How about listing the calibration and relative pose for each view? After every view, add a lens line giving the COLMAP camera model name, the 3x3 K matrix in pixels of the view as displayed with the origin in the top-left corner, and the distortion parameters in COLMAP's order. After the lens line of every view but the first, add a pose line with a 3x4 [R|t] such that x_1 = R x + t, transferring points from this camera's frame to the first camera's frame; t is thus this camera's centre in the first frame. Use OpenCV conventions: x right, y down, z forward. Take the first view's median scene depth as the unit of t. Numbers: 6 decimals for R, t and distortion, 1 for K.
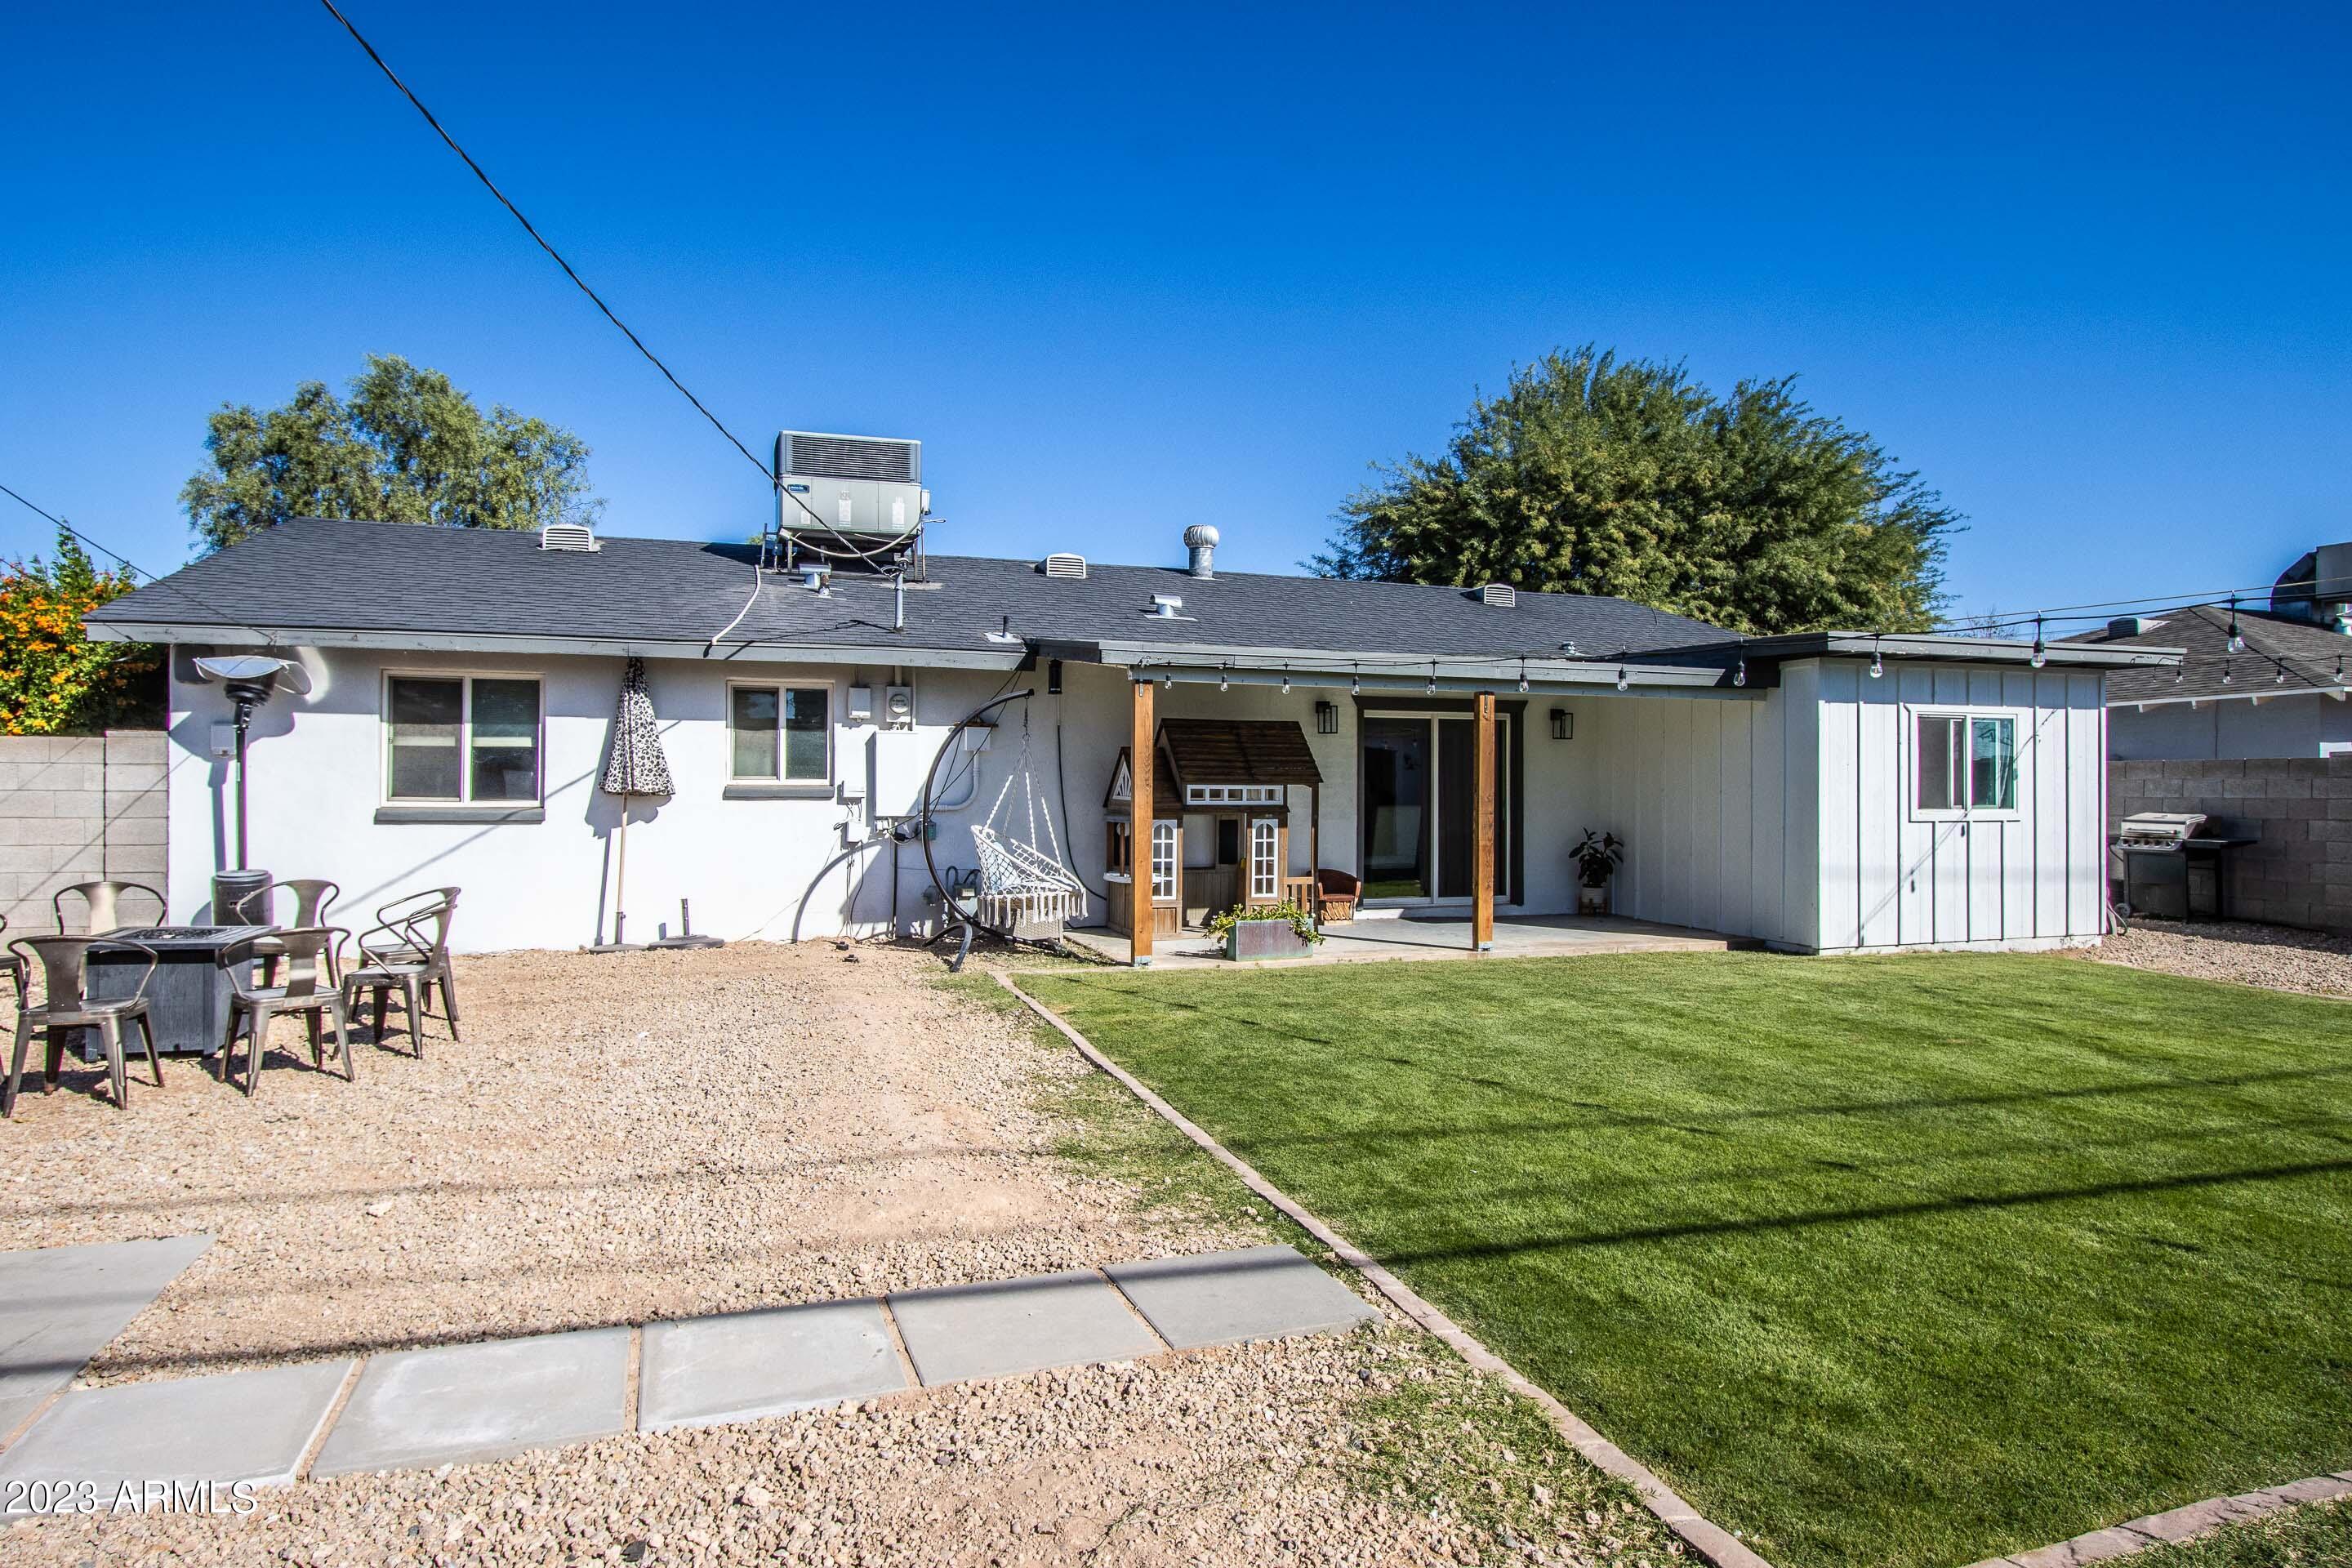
lens RADIAL K [[1366.0, 0, 1176.0], [0, 1366.0, 784.0], [0, 0, 1]] dist [-0.051796, 0.000016]
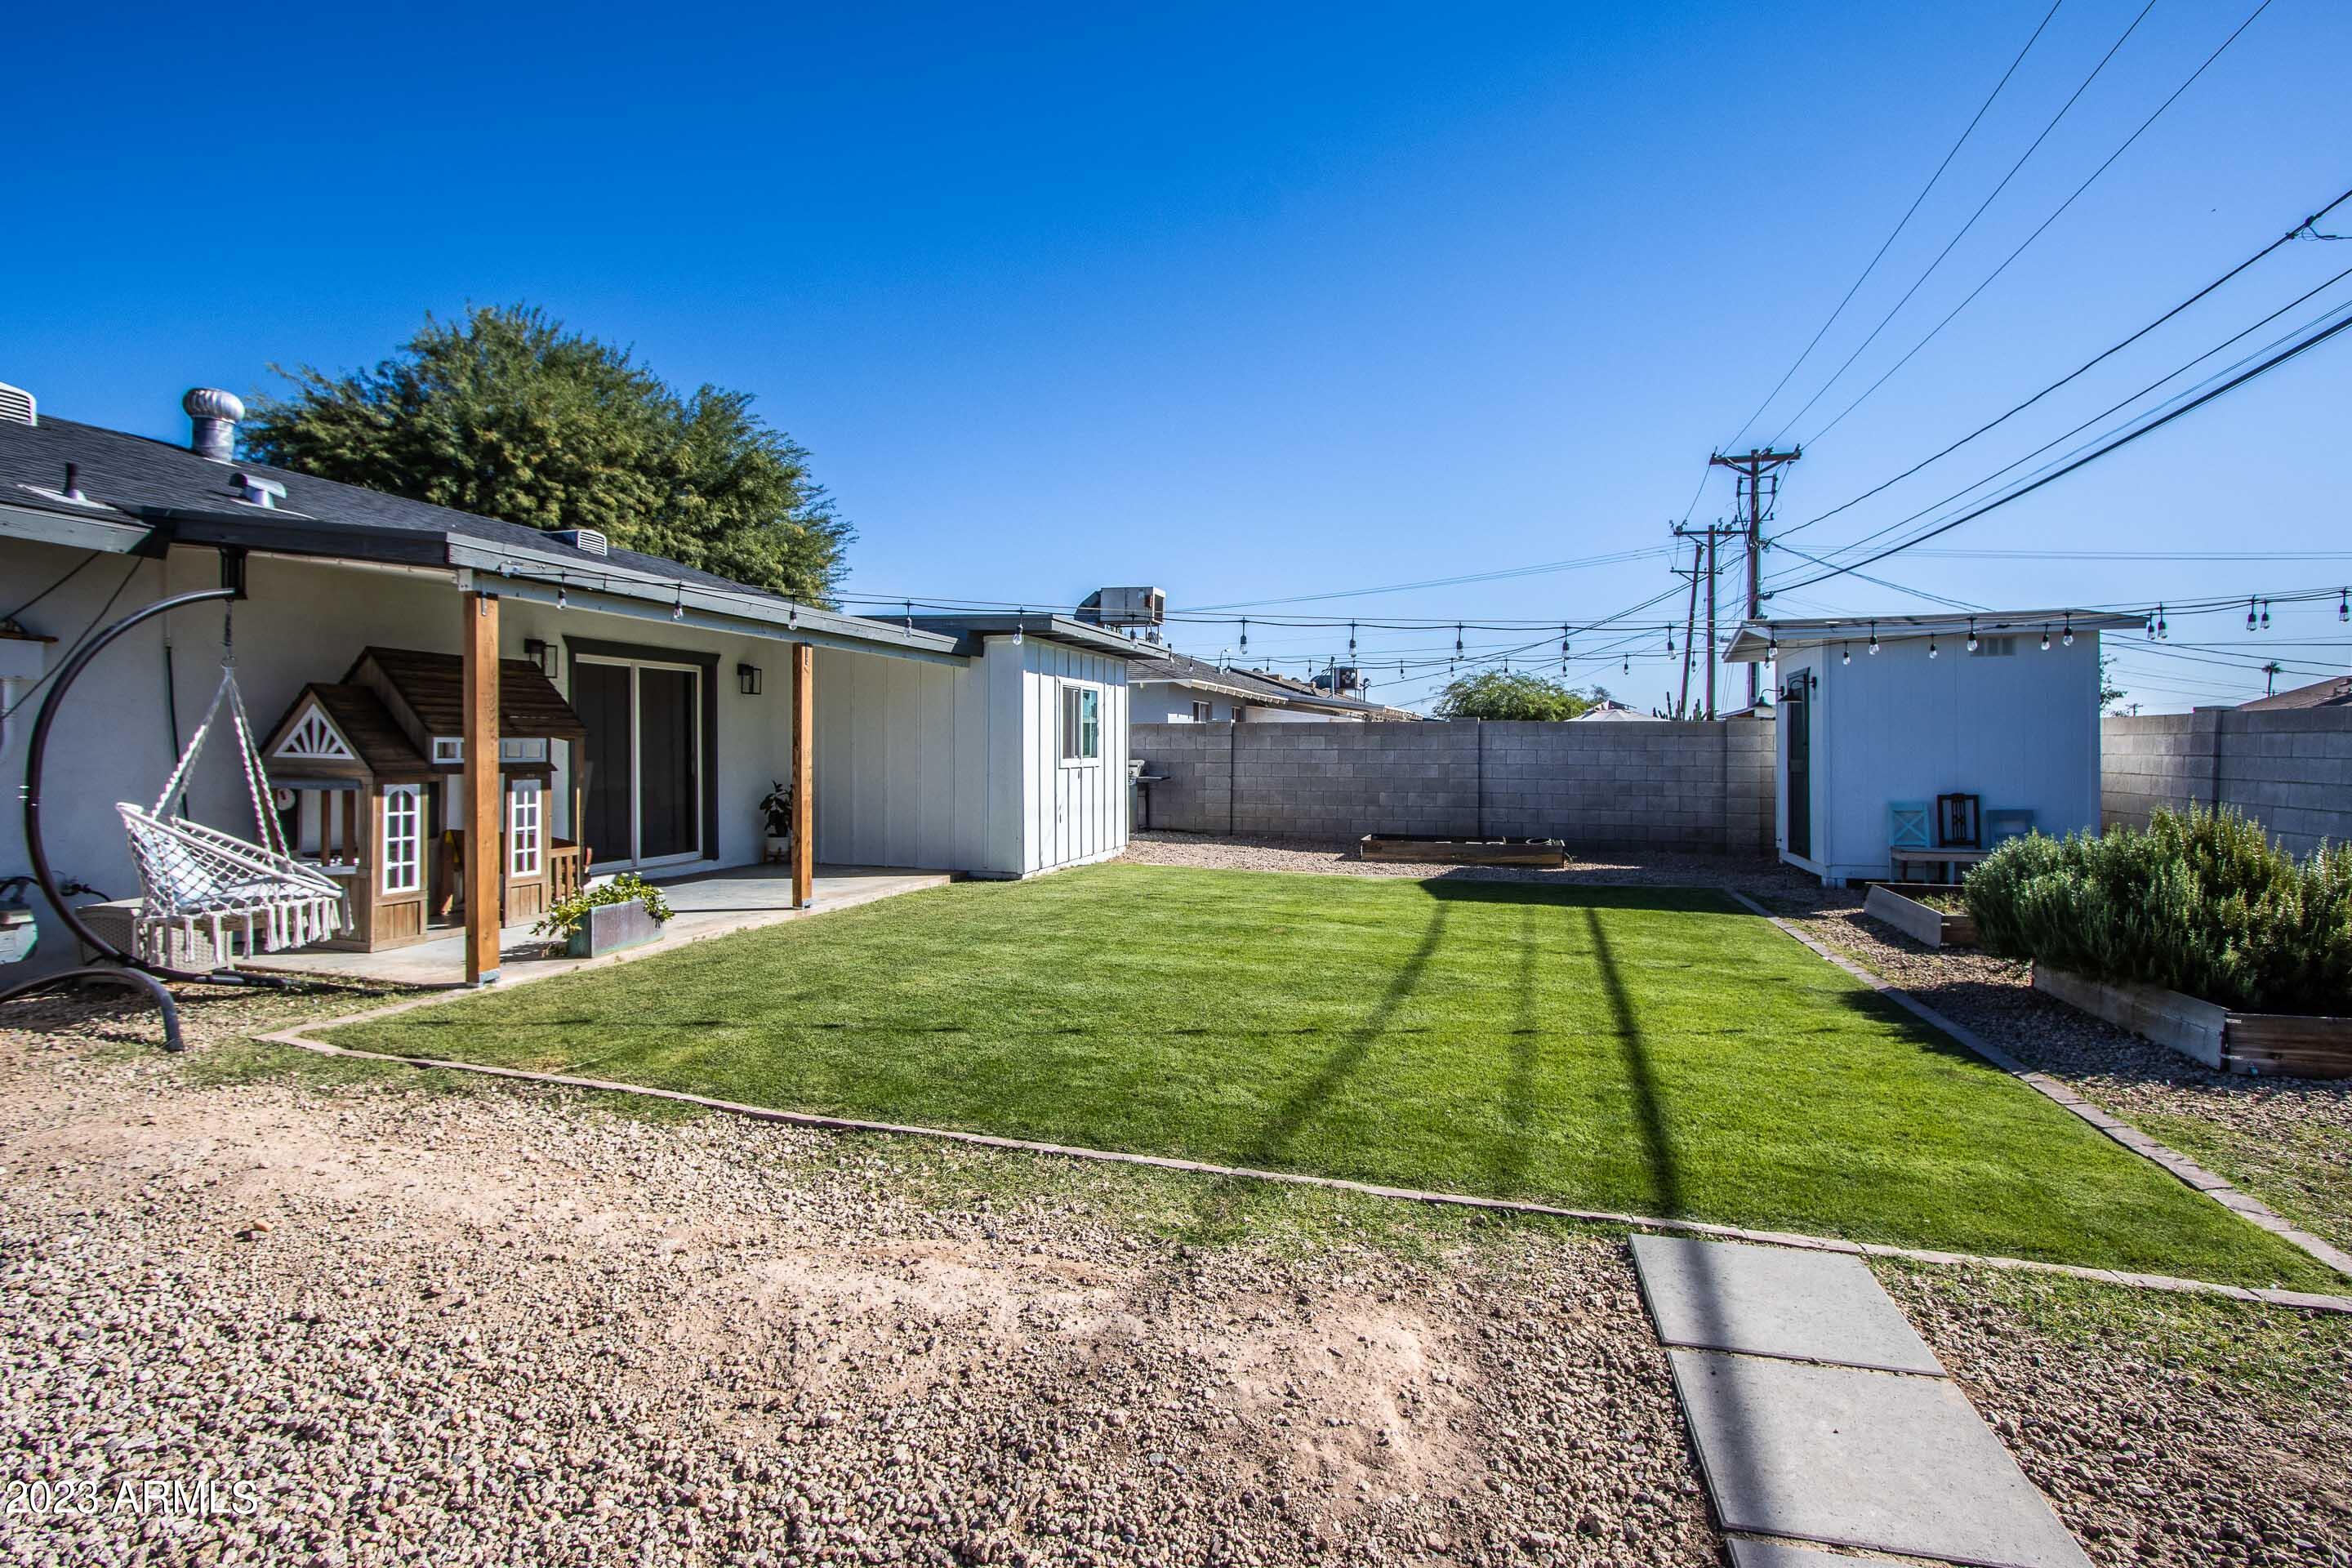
lens RADIAL K [[1099.2, 0, 1176.0], [0, 1099.2, 784.0], [0, 0, 1]] dist [-0.023845, 0.000193]
pose [[0.552831, -0.030328, 0.832741, -0.260097], [-0.003510, 0.999244, 0.038722, 0.001606], [-0.833286, -0.024329, 0.552307, 0.317172]]
